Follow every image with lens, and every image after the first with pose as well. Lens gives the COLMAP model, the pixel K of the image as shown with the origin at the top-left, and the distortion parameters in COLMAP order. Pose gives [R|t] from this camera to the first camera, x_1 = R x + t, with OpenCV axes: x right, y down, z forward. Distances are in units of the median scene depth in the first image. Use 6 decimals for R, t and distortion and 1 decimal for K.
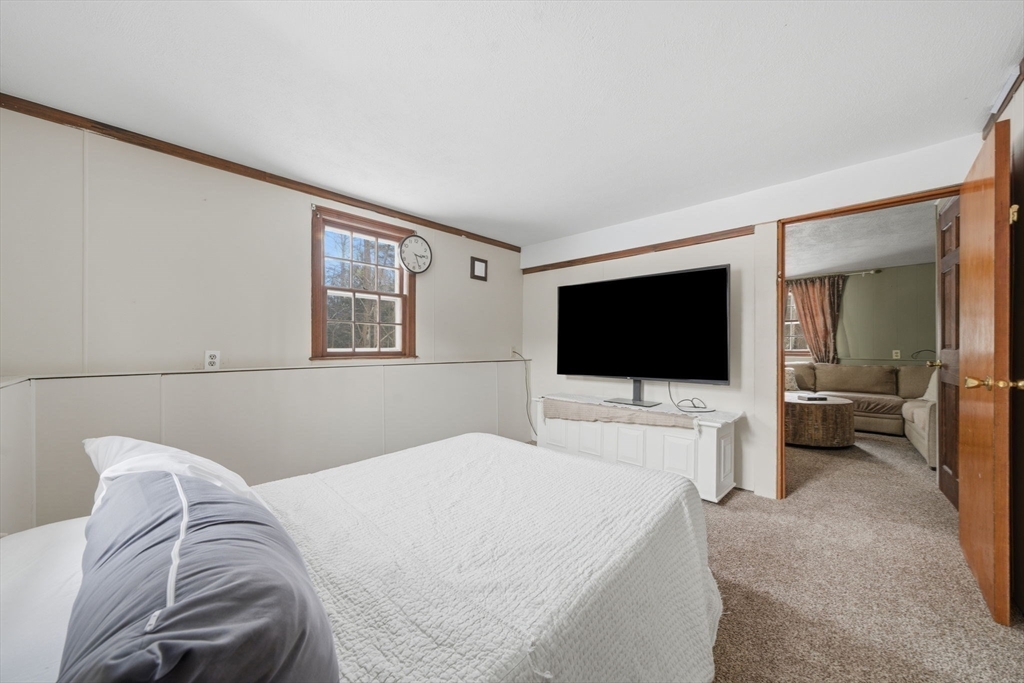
lens RADIAL K [[385.2, 0, 499.4], [0, 385.2, 350.4], [0, 0, 1]] dist [-0.000434, 0.000018]
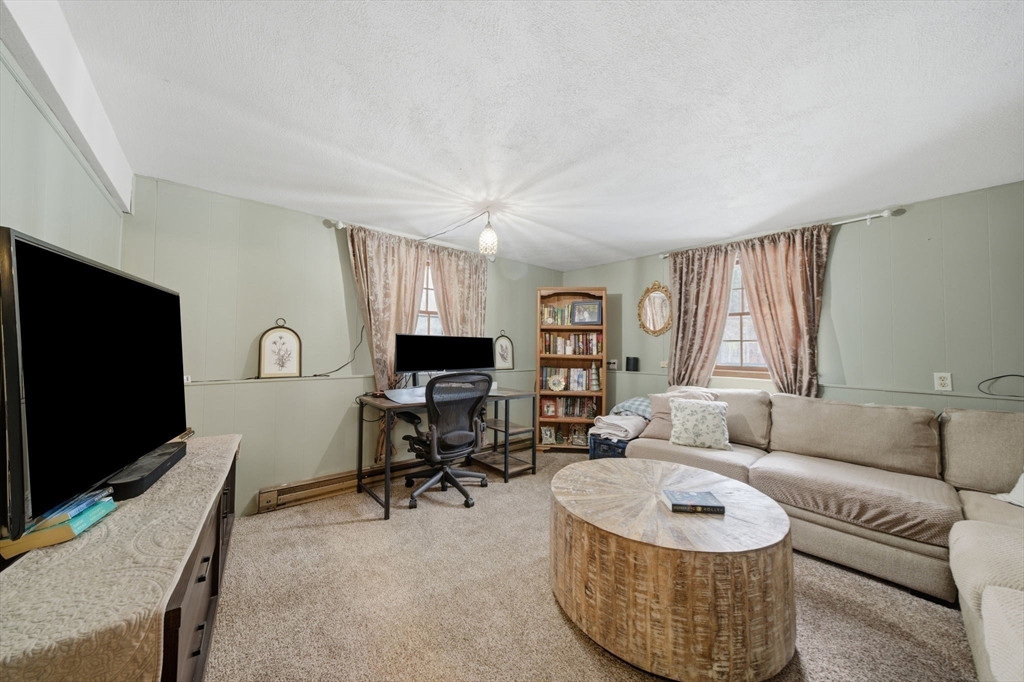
lens RADIAL K [[367.3, 0, 512.0], [0, 367.3, 341.0], [0, 0, 1]] dist [-0.000423, -0.000050]
pose [[0.995902, 0.009147, -0.089970, 0.512664], [-0.011904, 0.999475, -0.030149, -0.018345], [0.089647, 0.031096, 0.995488, 0.472136]]
